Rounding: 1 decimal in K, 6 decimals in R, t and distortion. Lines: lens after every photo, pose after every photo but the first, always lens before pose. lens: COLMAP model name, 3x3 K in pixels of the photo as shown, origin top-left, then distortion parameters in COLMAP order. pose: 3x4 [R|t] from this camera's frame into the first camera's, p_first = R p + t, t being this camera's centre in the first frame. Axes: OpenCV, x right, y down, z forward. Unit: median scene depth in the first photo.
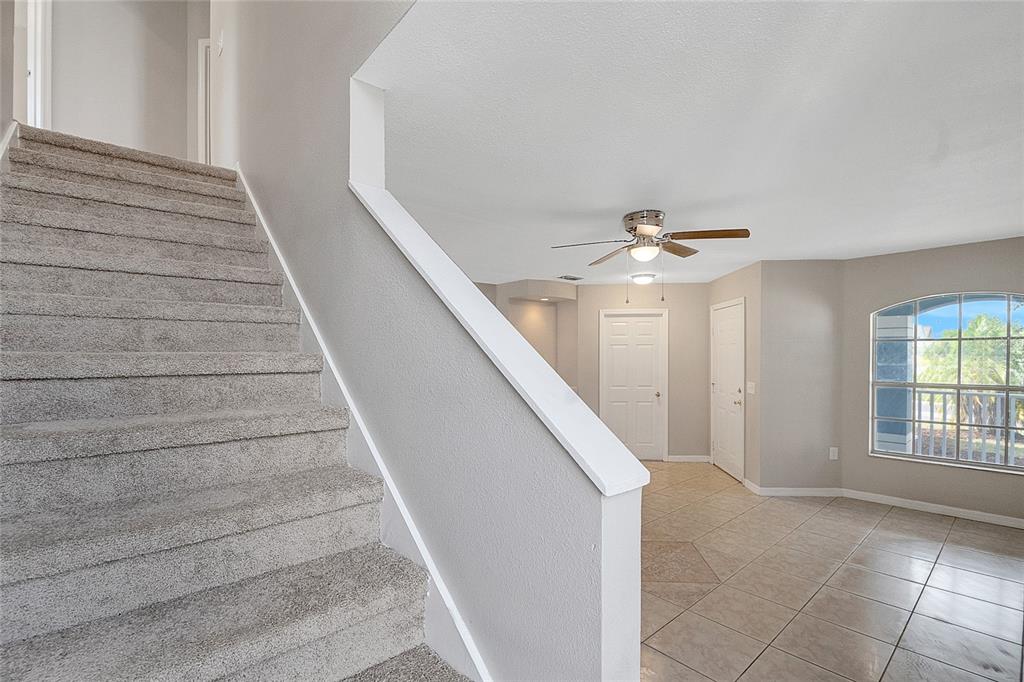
lens RADIAL K [[449.8, 0, 501.3], [0, 449.8, 353.7], [0, 0, 1]] dist [0.006878, -0.007150]
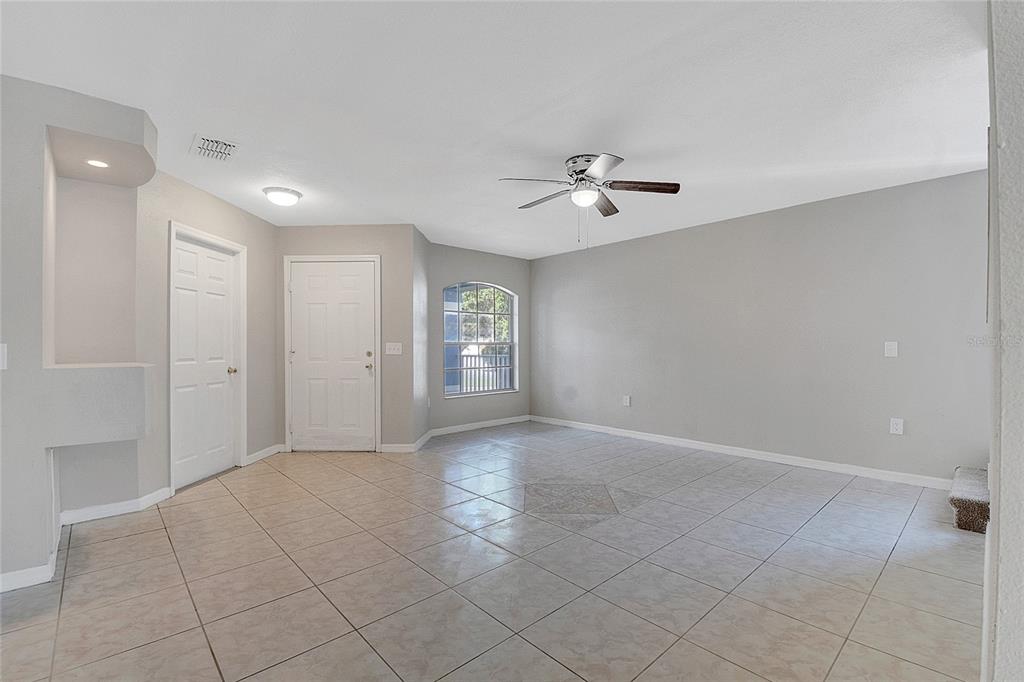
lens RADIAL K [[449.8, 0, 531.0], [0, 449.8, 346.6], [0, 0, 1]] dist [0.006878, -0.007150]
pose [[-0.050316, 0.004935, 0.998721, -0.446788], [0.004204, 0.999980, -0.004729, 0.076210], [-0.998724, 0.003960, -0.050336, 0.743347]]
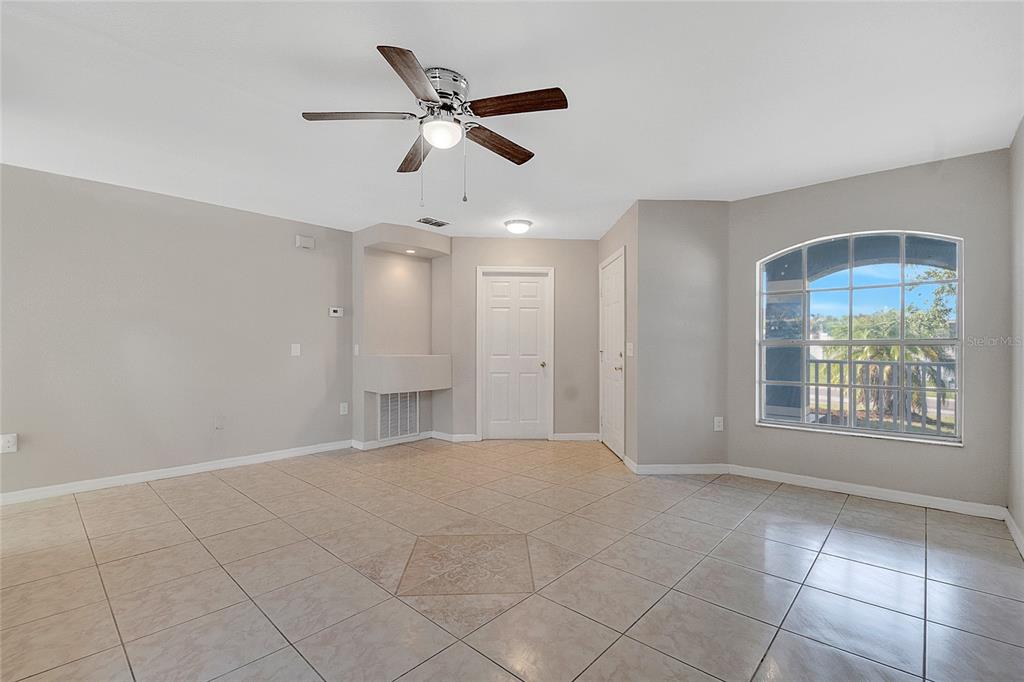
lens RADIAL K [[449.8, 0, 490.2], [0, 449.8, 340.1], [0, 0, 1]] dist [0.006878, -0.007150]
pose [[0.995074, 0.007333, 0.098858, 0.200347], [-0.006269, 0.999919, -0.011068, 0.068167], [-0.098932, 0.010393, 0.995040, 0.169279]]
